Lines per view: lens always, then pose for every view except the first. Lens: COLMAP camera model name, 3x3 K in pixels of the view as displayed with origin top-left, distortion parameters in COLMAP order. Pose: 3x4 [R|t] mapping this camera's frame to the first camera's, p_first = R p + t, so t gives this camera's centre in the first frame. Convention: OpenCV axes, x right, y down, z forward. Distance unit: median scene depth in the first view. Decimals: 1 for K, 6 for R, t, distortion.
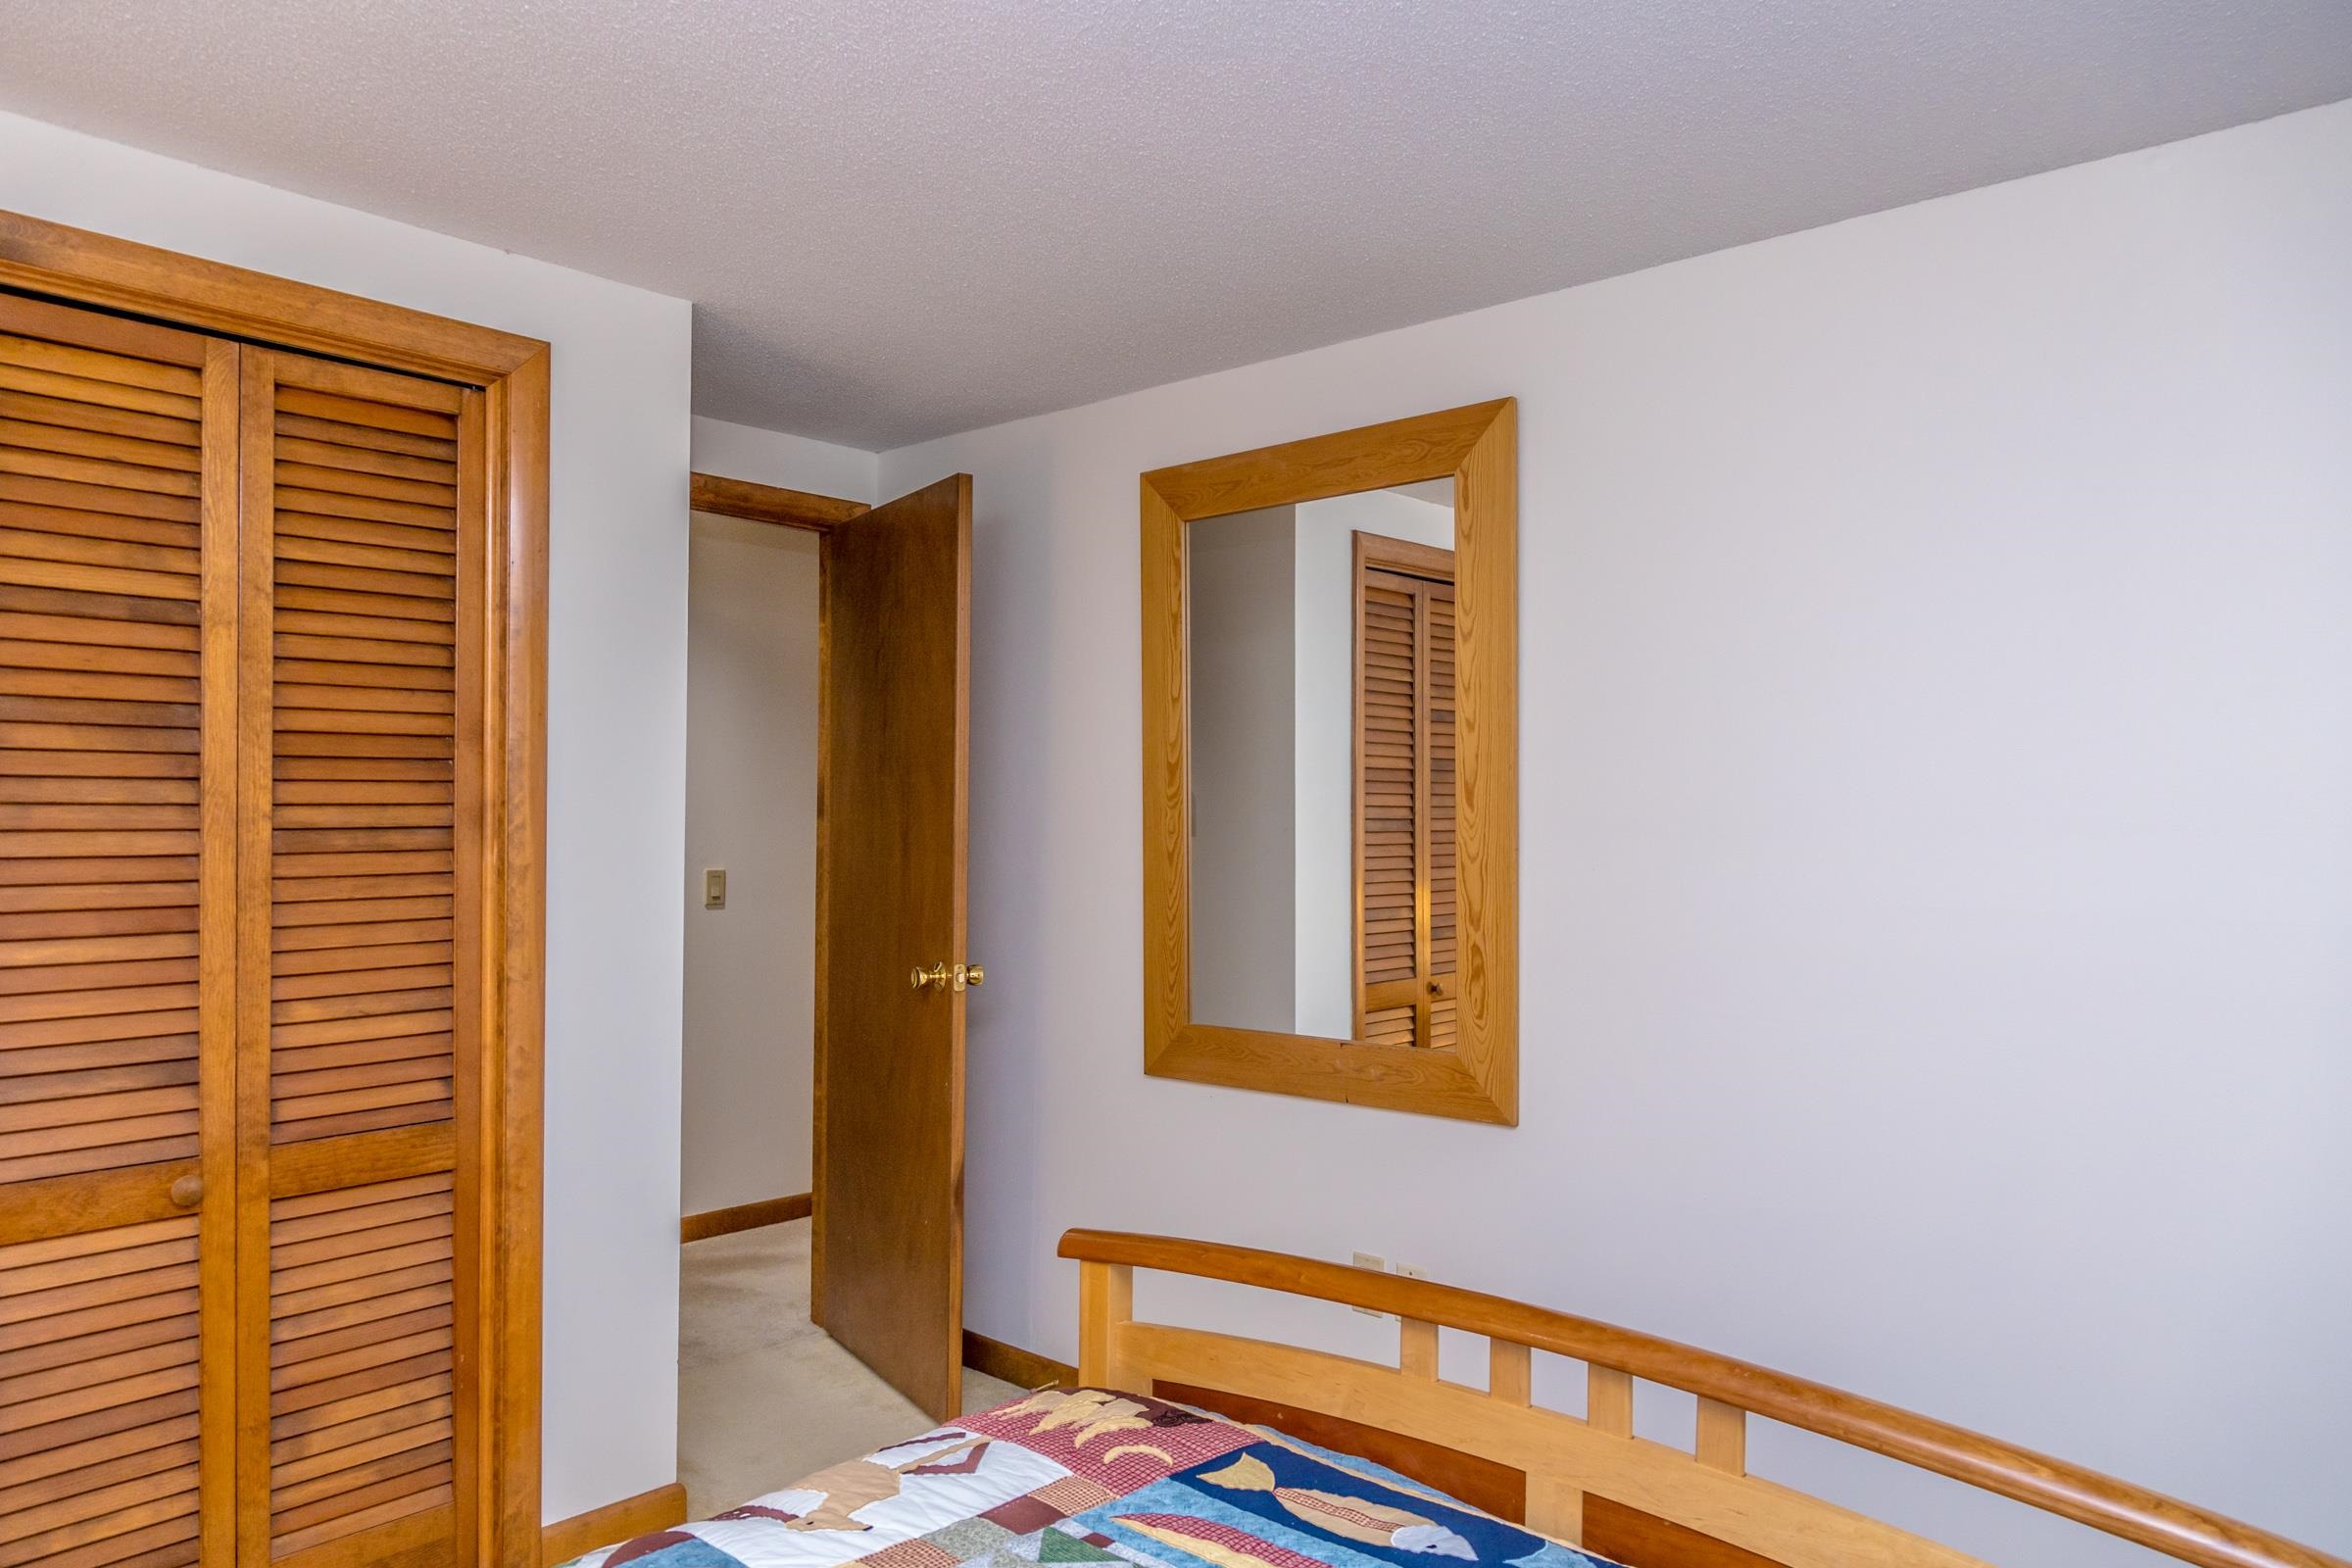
lens RADIAL K [[1639.8, 0, 1177.2], [0, 1639.8, 822.7], [0, 0, 1]] dist [-0.001716, -0.003717]
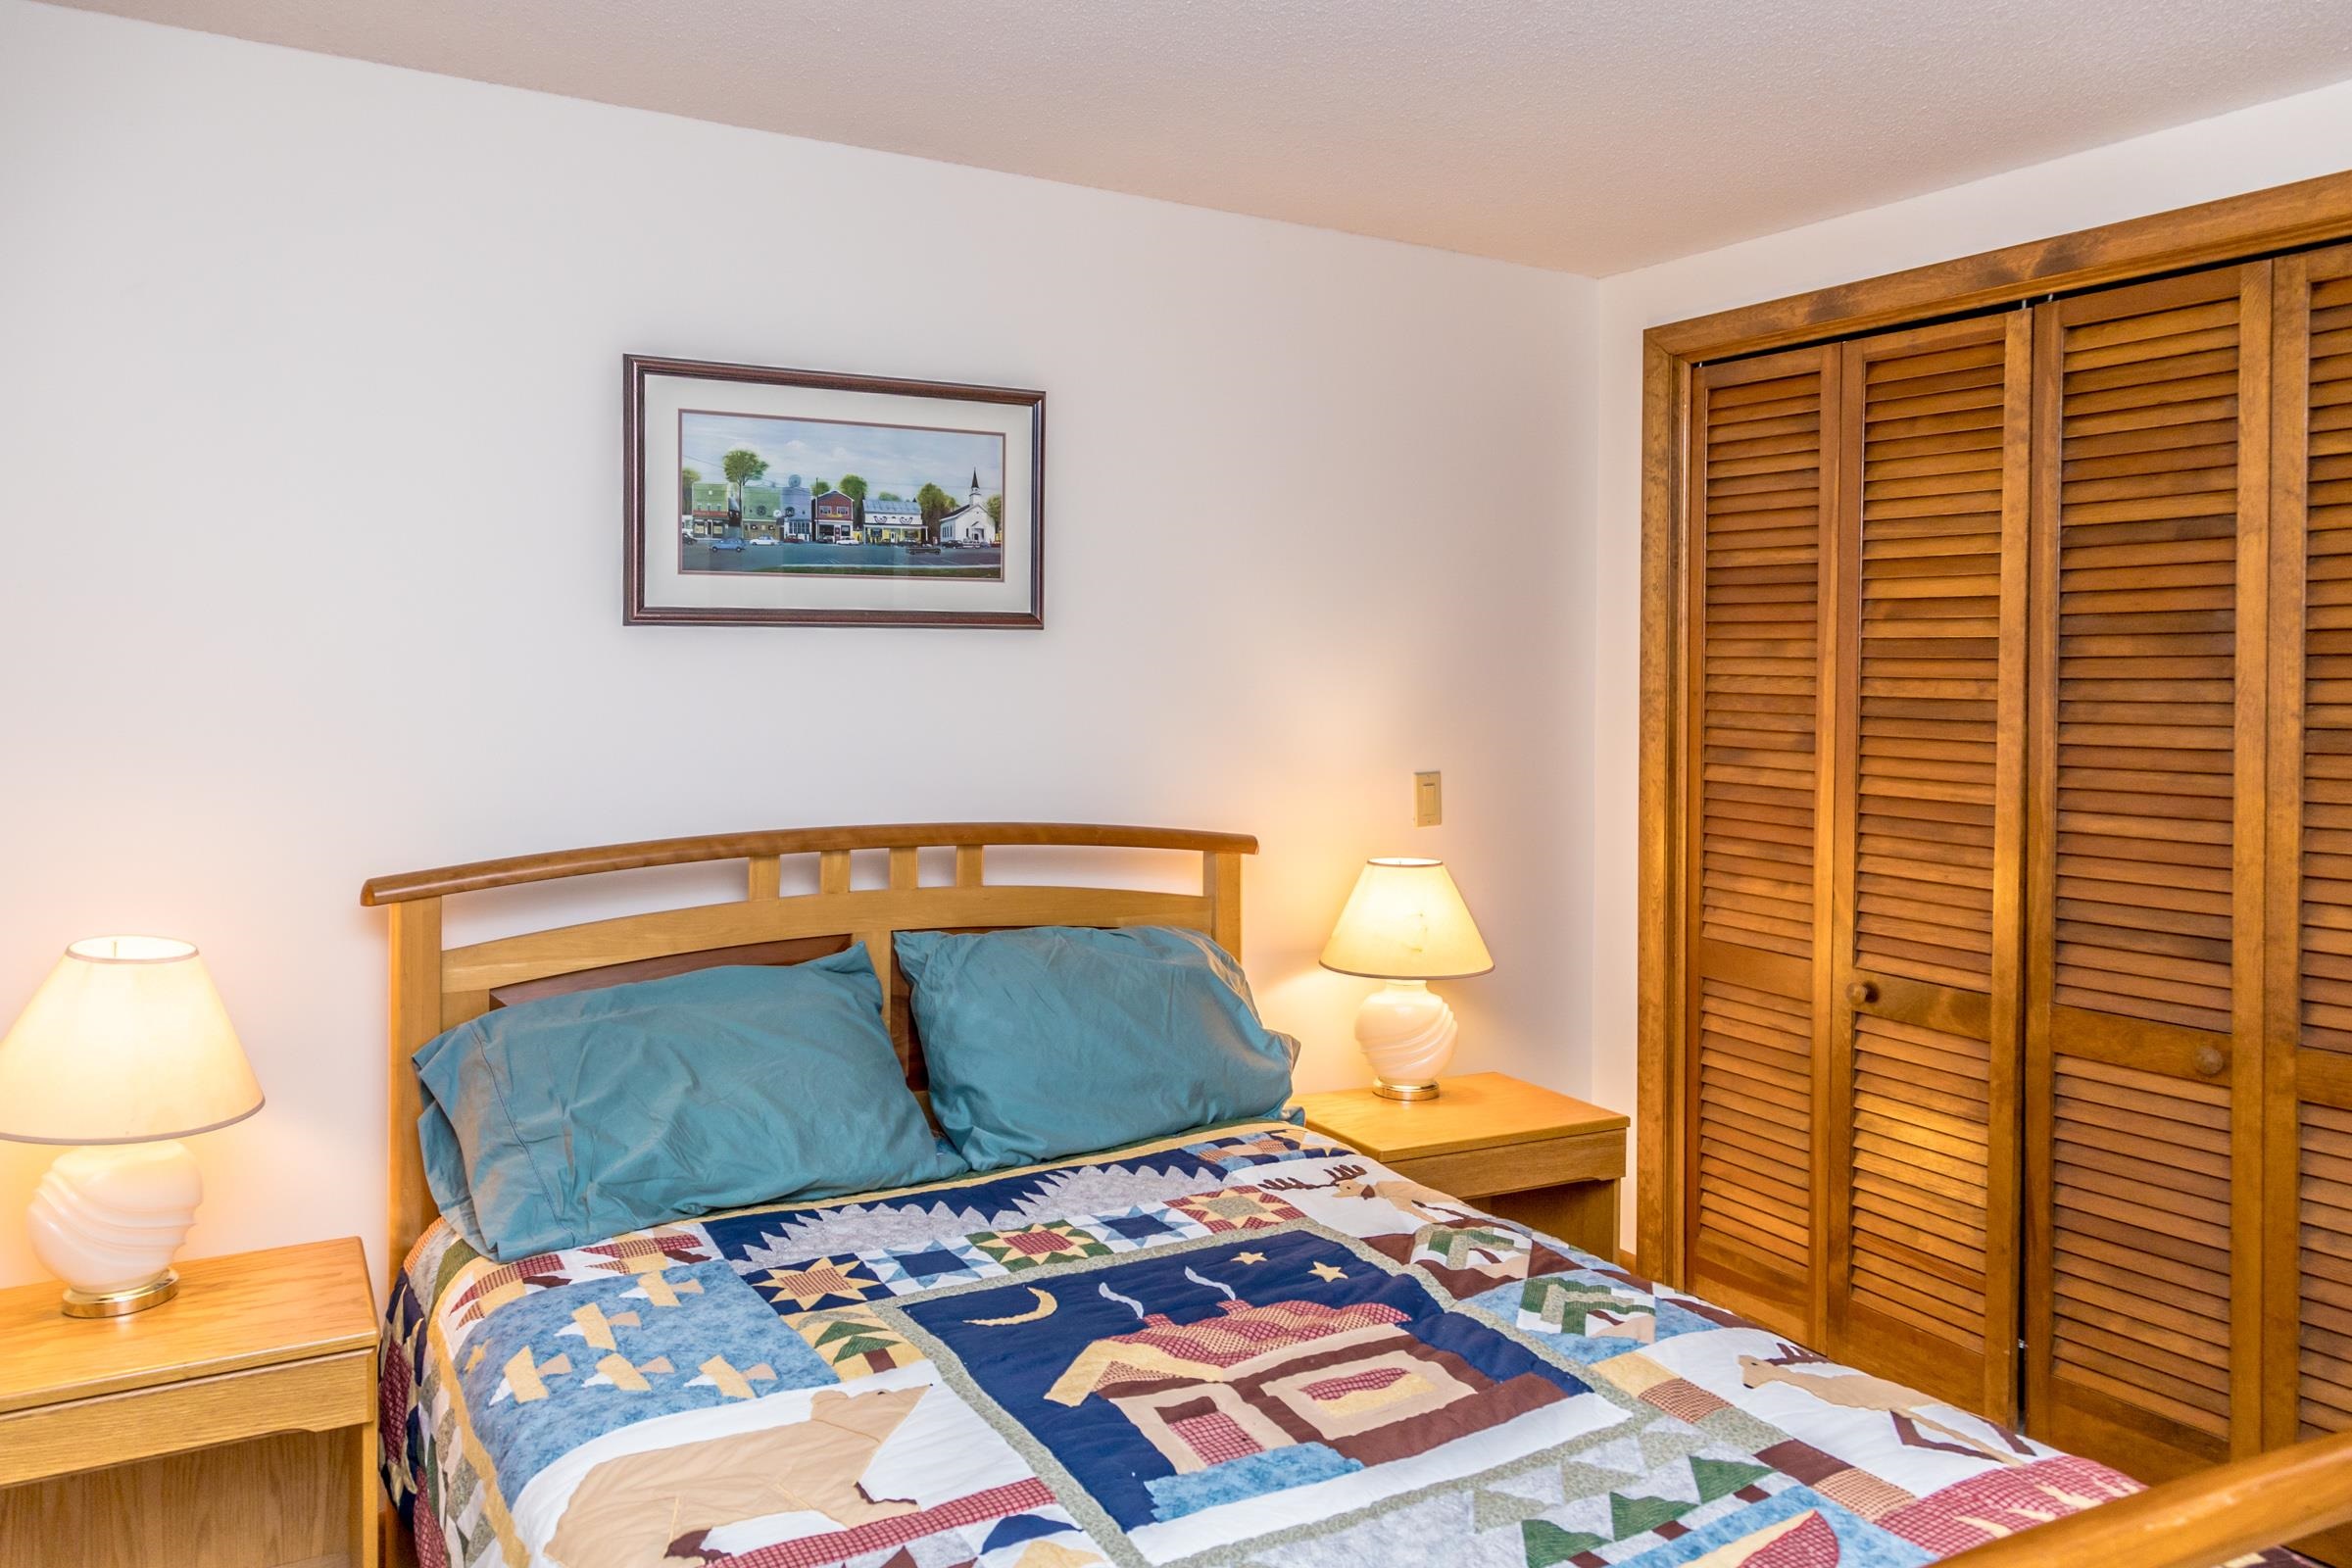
lens RADIAL K [[1669.8, 0, 1174.8], [0, 1669.8, 703.6], [0, 0, 1]] dist [0.005988, 0.002720]
pose [[-0.320368, -0.006349, -0.947272, 0.654537], [-0.032655, 0.999457, 0.004345, 0.006797], [0.946730, 0.032325, -0.320401, 0.692170]]
